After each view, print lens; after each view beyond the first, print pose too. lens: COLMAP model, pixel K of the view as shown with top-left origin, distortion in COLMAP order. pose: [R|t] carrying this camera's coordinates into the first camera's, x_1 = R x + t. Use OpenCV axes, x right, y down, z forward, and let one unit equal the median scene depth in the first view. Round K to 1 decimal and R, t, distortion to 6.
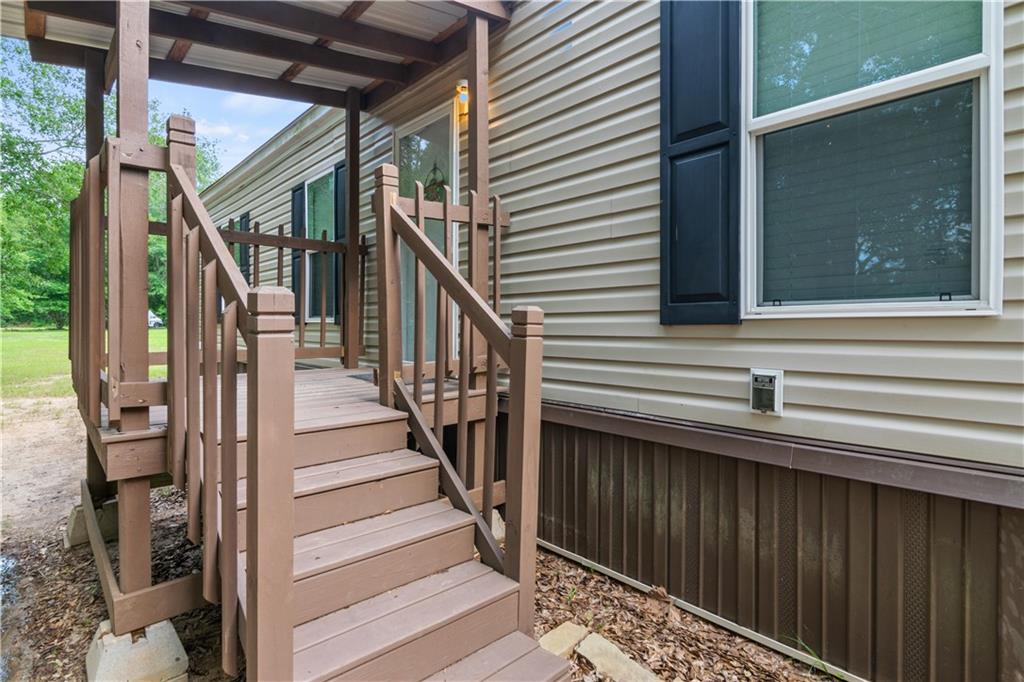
lens RADIAL K [[518.6, 0, 513.9], [0, 518.6, 332.7], [0, 0, 1]] dist [0.001960, 0.000226]
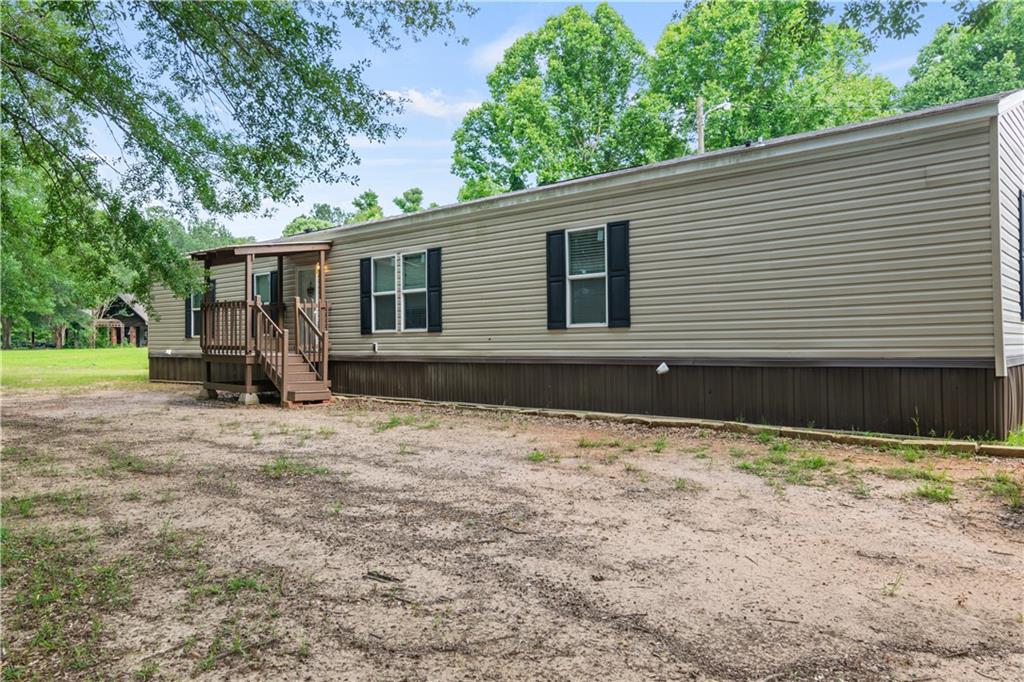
lens RADIAL K [[721.8, 0, 509.8], [0, 721.8, 342.3], [0, 0, 1]] dist [-0.004940, -0.000043]
pose [[0.995968, -0.007643, 0.089380, 0.970147], [0.009170, 0.999819, -0.016688, 0.160793], [-0.089237, 0.017440, 0.995858, -5.093623]]
